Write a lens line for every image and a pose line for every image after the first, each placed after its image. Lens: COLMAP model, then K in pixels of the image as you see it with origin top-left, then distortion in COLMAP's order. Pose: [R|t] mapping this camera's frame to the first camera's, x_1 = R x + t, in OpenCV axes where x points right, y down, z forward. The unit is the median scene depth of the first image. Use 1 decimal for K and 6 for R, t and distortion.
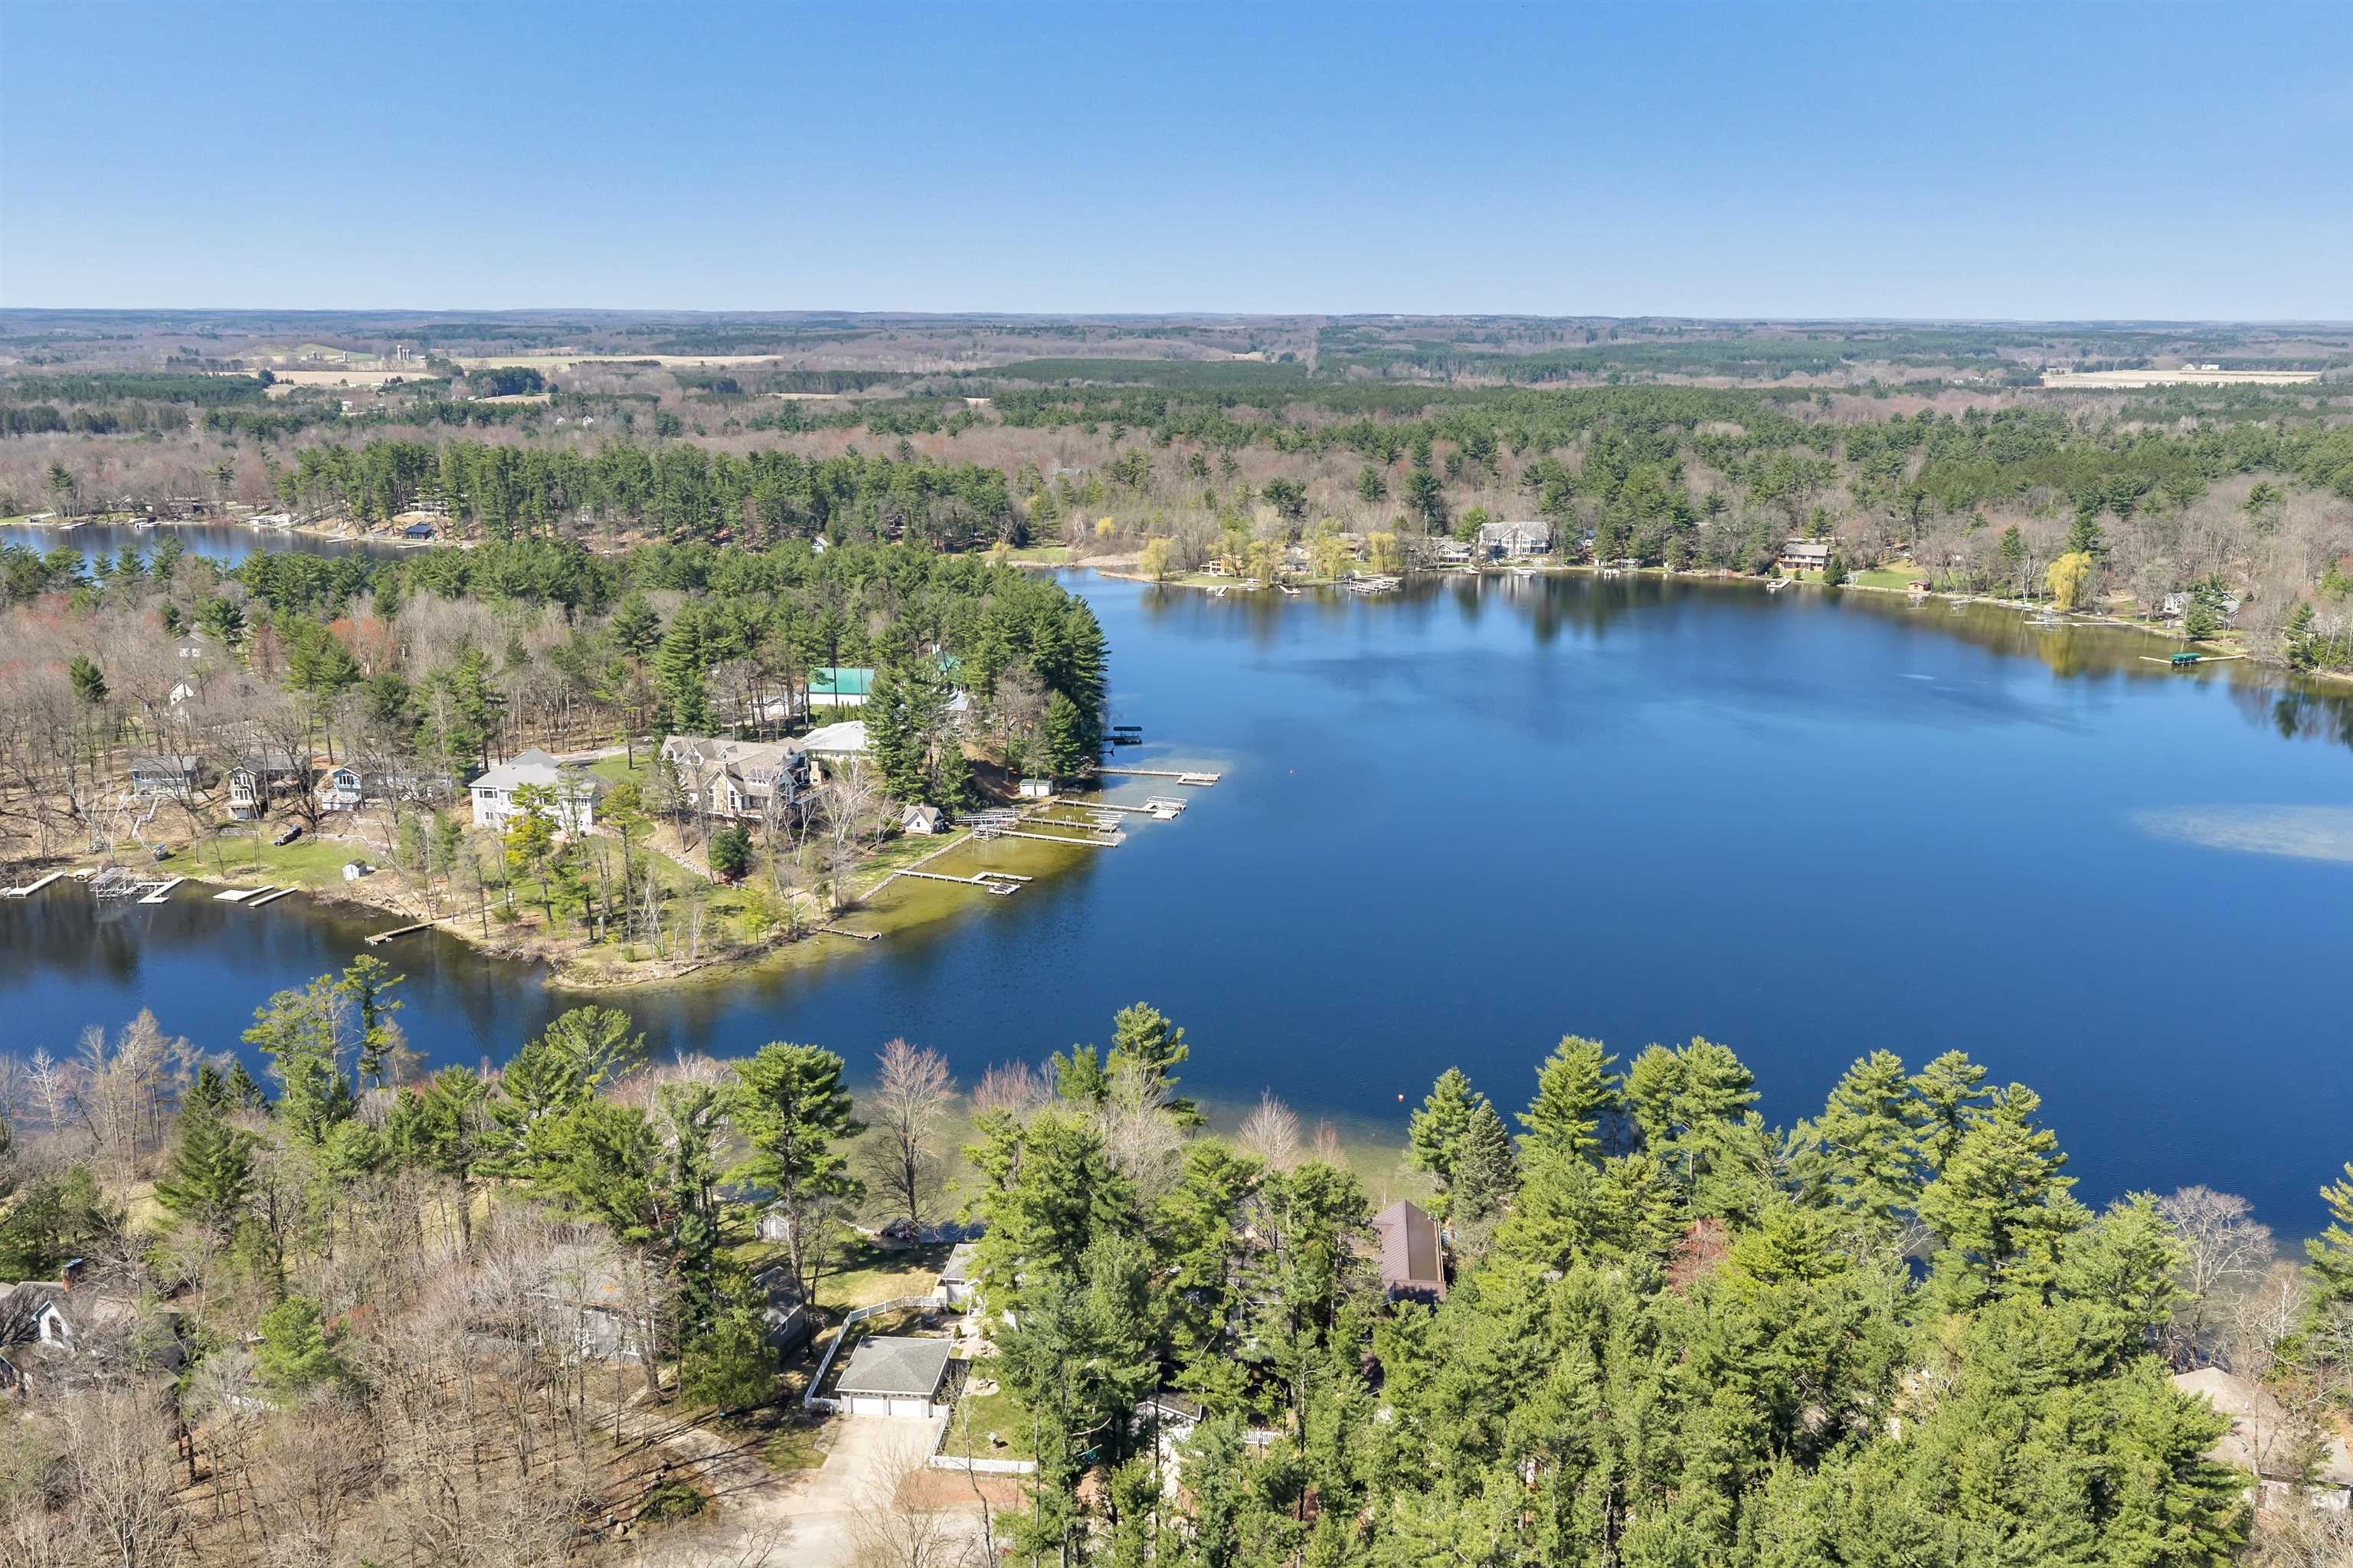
lens RADIAL K [[1883.4, 0, 1176.5], [0, 1883.4, 784.0], [0, 0, 1]] dist [0.043100, -0.068546]
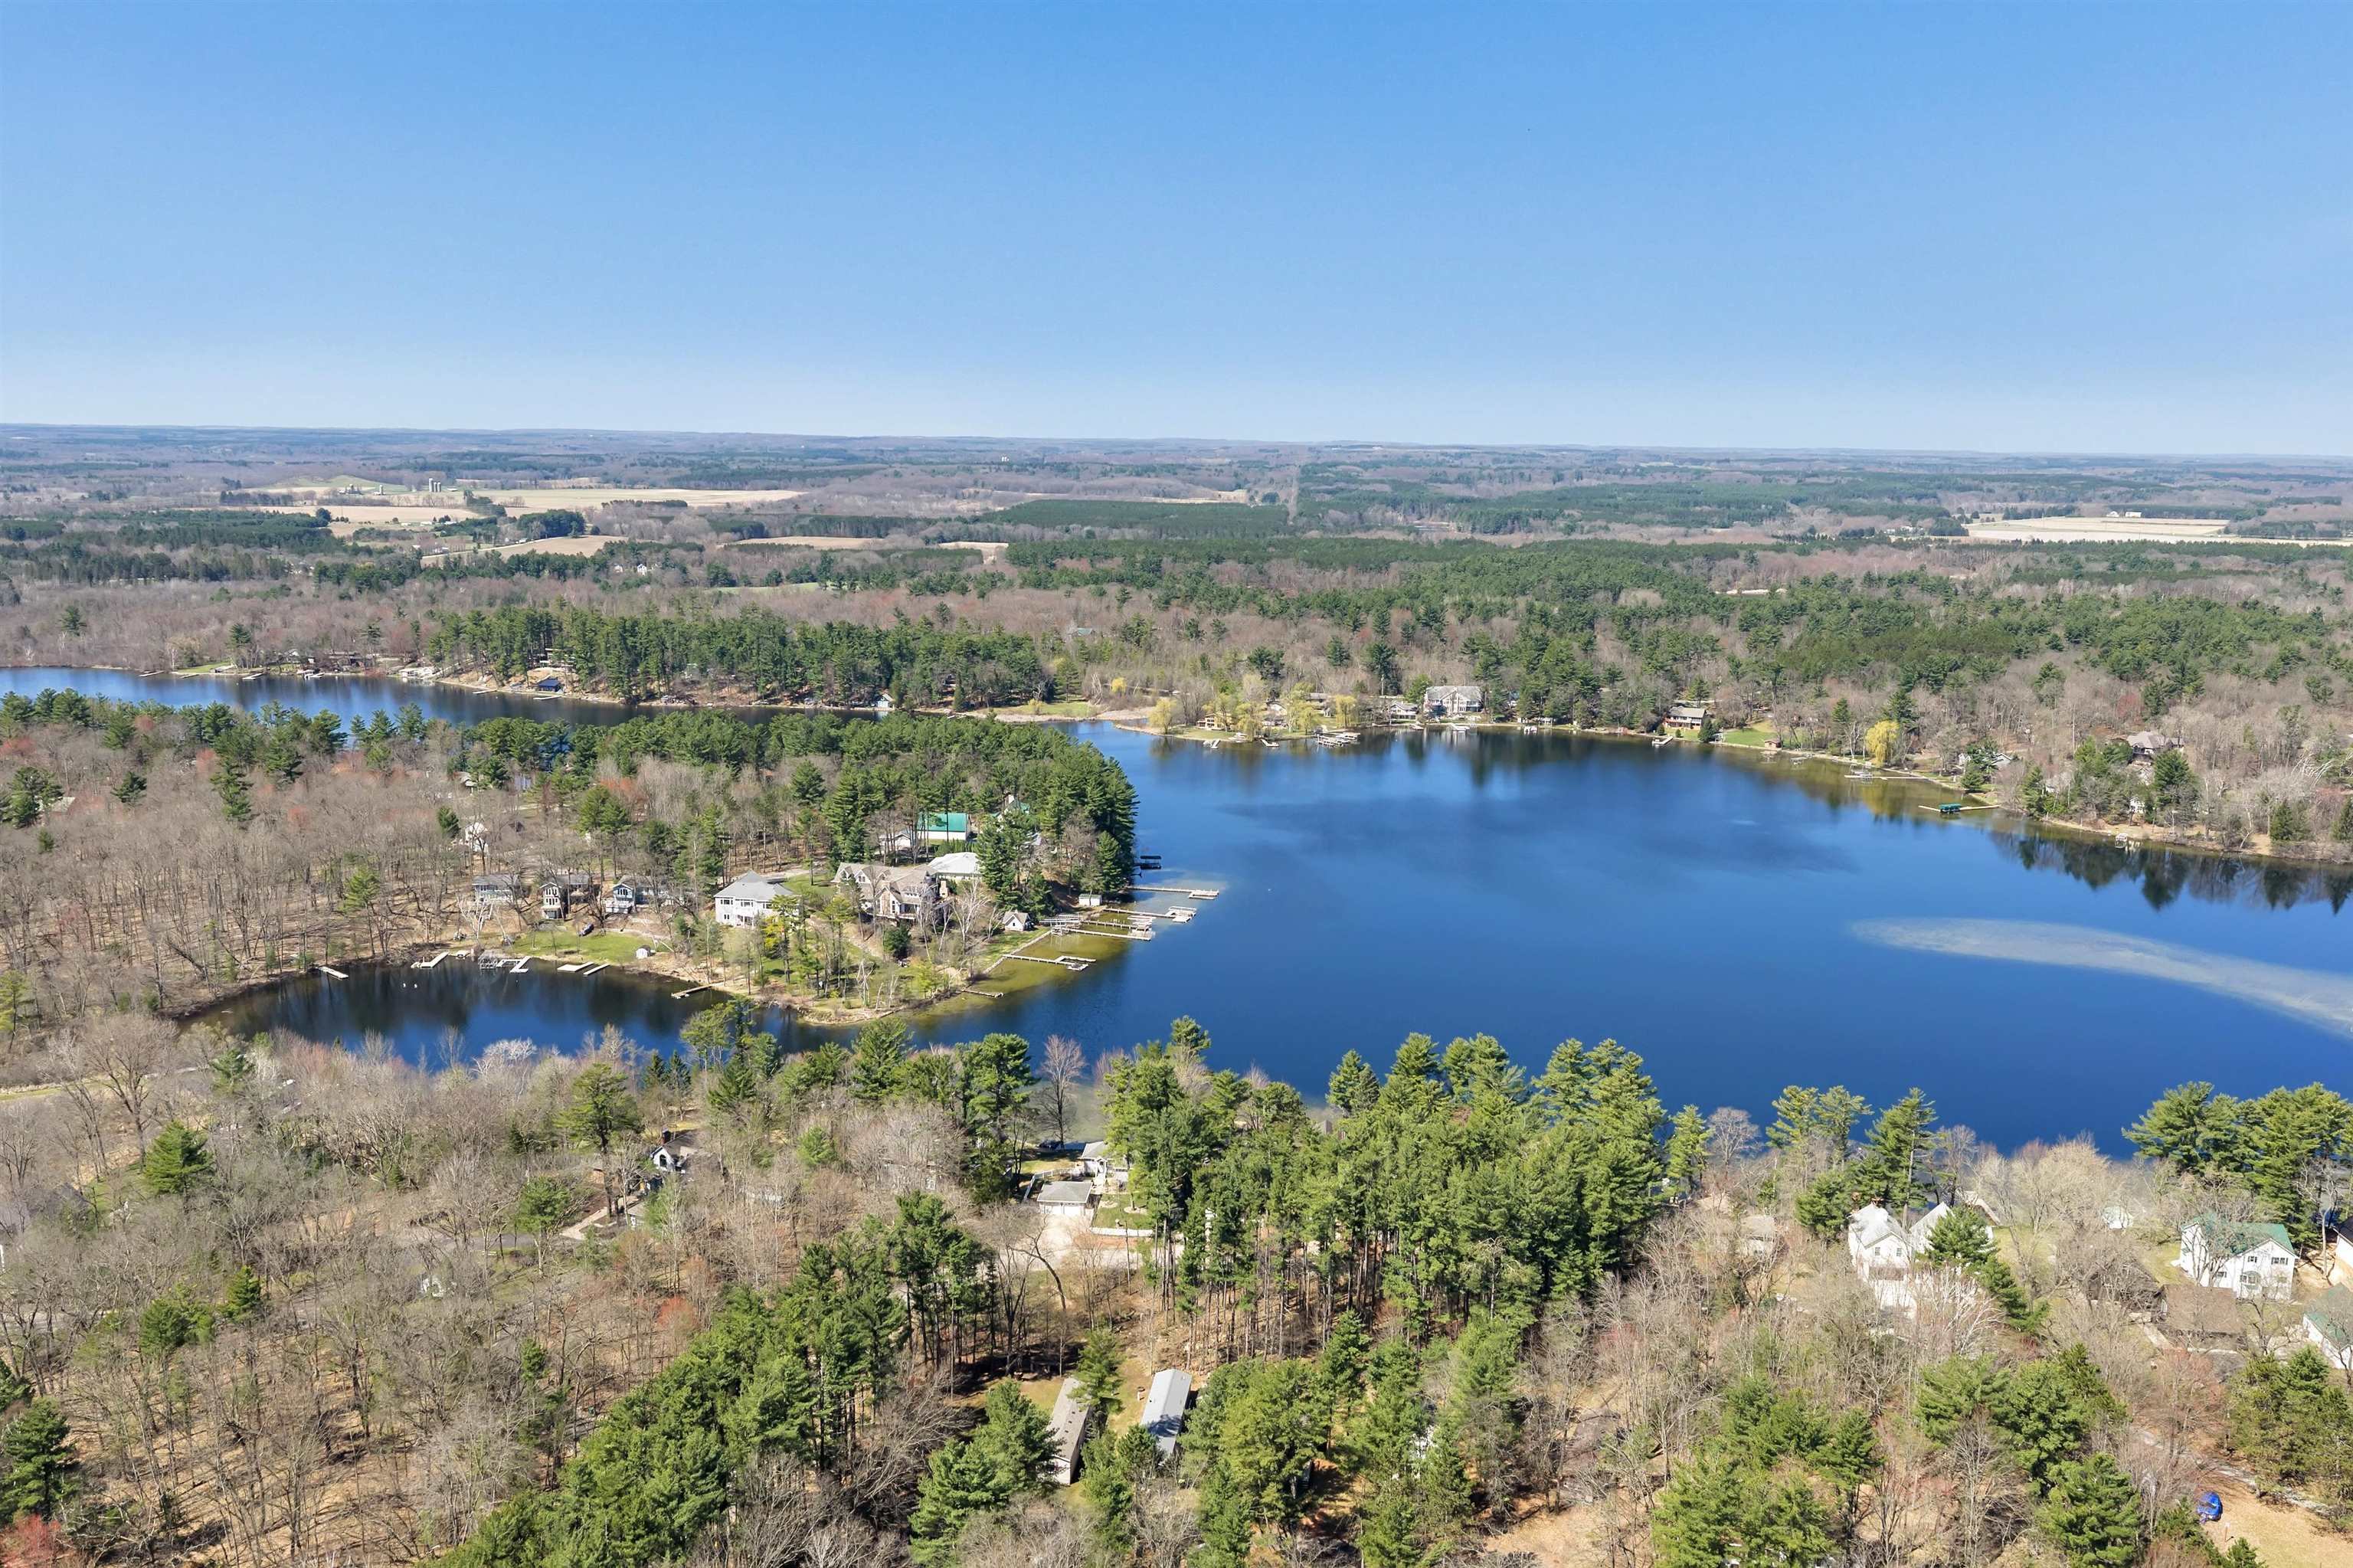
lens RADIAL K [[1883.4, 0, 1176.5], [0, 1883.4, 784.0], [0, 0, 1]] dist [0.043100, -0.068546]
pose [[0.999934, 0.007019, 0.009135, -0.012017], [-0.006451, 0.998132, -0.060753, 0.000309], [-0.009545, 0.060690, 0.998111, -0.224705]]
